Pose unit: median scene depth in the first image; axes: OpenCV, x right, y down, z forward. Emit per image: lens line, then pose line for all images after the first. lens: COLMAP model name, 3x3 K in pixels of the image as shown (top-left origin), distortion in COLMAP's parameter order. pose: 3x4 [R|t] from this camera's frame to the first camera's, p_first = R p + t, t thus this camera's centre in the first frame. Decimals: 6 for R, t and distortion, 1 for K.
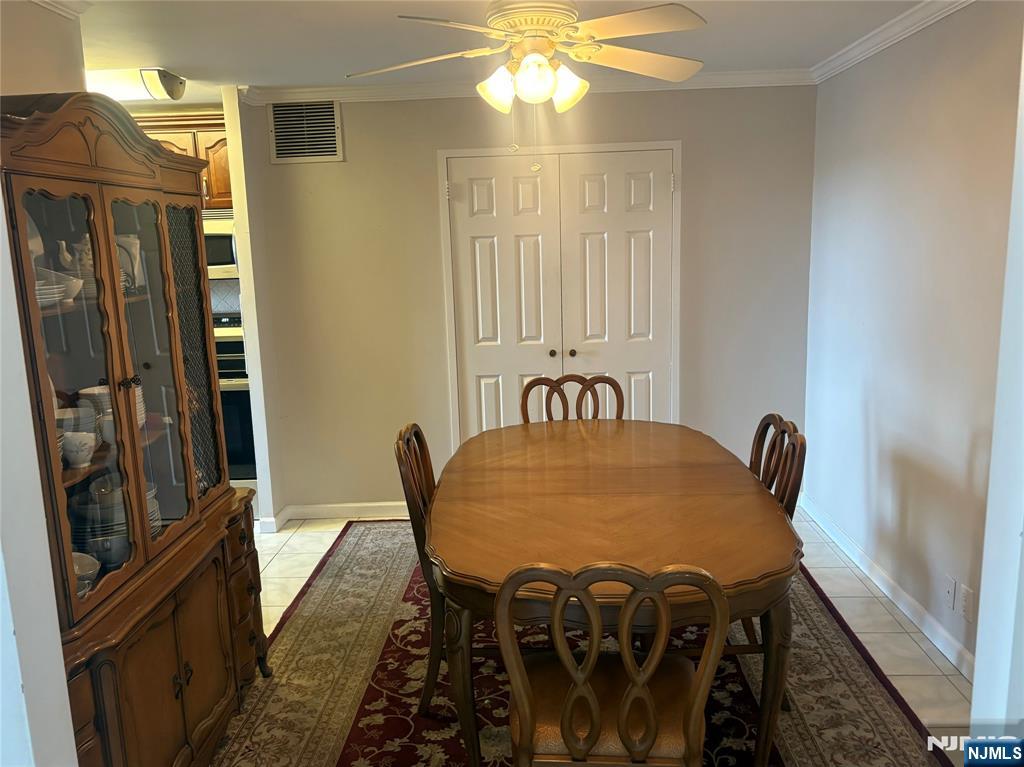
lens RADIAL K [[772.5, 0, 512.0], [0, 772.5, 383.5], [0, 0, 1]] dist [0.006404, 0.003671]
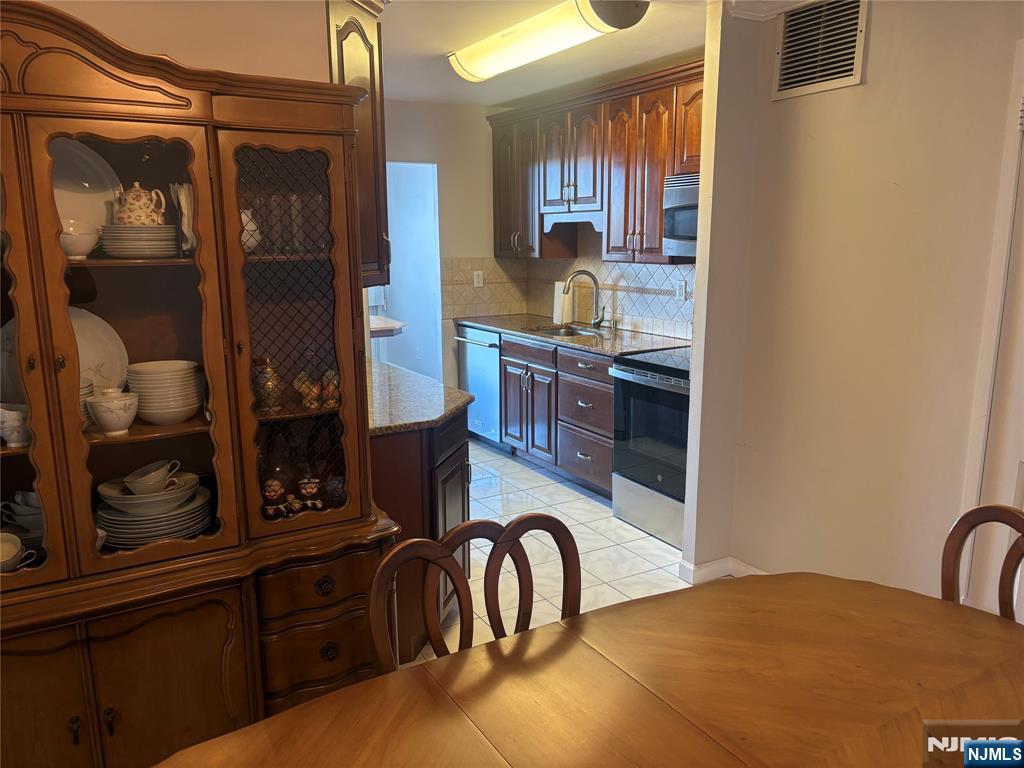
lens RADIAL K [[772.5, 0, 512.0], [0, 772.5, 384.0], [0, 0, 1]] dist [0.006404, 0.003671]
pose [[0.535235, 0.187144, -0.823712, 0.214337], [-0.166413, 0.979399, 0.114383, -0.063428], [0.828149, 0.075855, 0.555352, 0.409171]]
